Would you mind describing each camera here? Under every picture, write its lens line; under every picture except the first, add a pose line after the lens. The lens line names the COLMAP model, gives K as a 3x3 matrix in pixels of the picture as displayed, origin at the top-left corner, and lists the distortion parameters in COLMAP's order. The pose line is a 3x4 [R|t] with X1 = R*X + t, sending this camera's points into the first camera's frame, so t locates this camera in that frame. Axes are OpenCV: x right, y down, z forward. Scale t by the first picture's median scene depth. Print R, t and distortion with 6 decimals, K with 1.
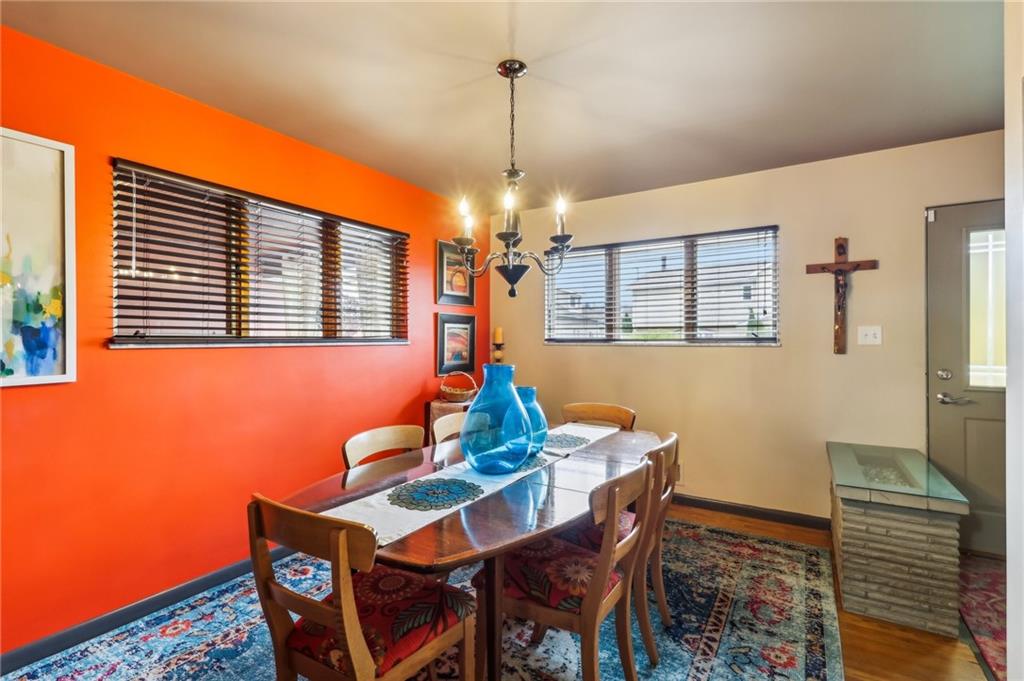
lens RADIAL K [[477.8, 0, 507.7], [0, 477.8, 339.0], [0, 0, 1]] dist [0.004580, -0.000260]
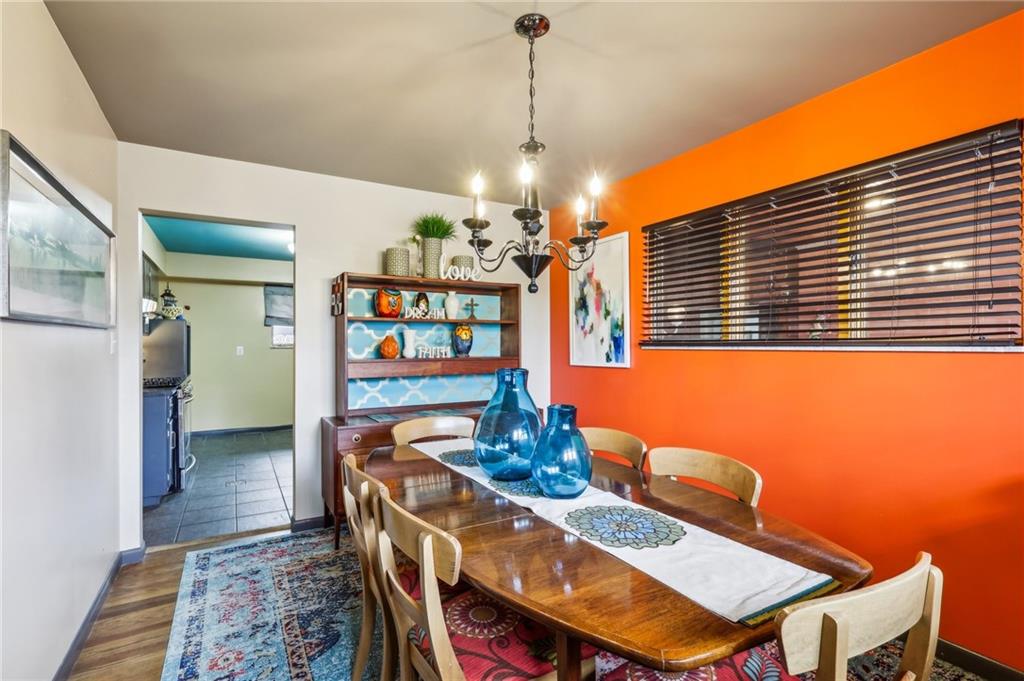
lens RADIAL K [[477.8, 0, 505.2], [0, 477.8, 344.0], [0, 0, 1]] dist [0.004580, -0.000260]
pose [[-0.470799, 0.006216, -0.882219, 0.770030], [0.008761, 0.999959, 0.002370, -0.003531], [0.882197, -0.006613, -0.470834, 1.344601]]
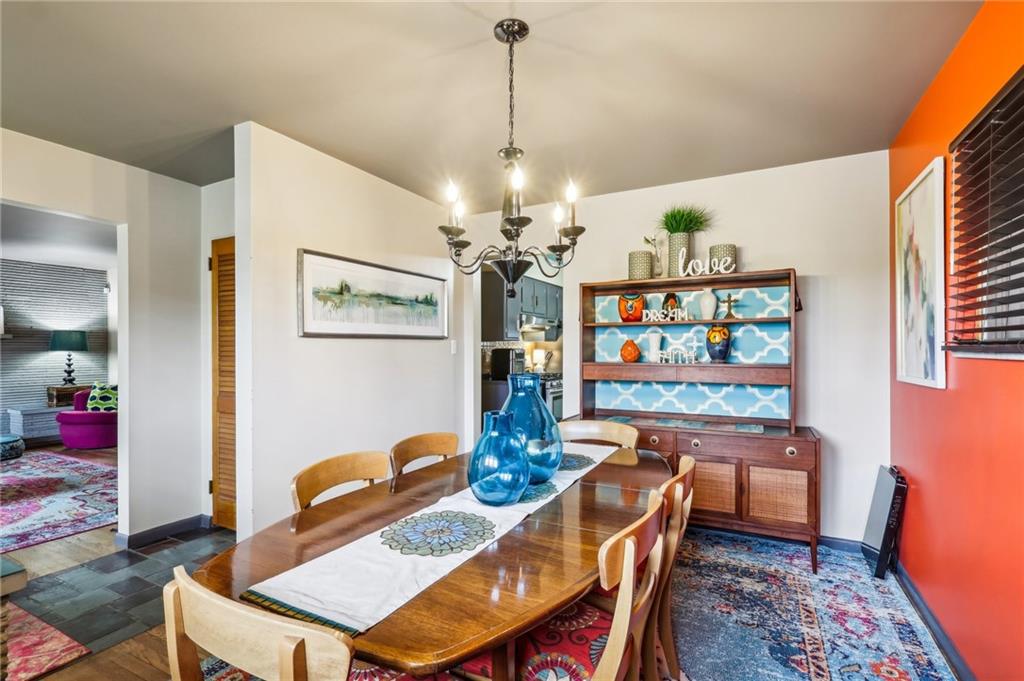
lens RADIAL K [[477.8, 0, 514.5], [0, 477.8, 347.1], [0, 0, 1]] dist [0.004580, -0.000260]
pose [[-0.996925, 0.007586, -0.077993, 0.139564], [0.008102, 0.999947, -0.006301, 0.000552], [0.077941, -0.006914, -0.996934, 1.784309]]
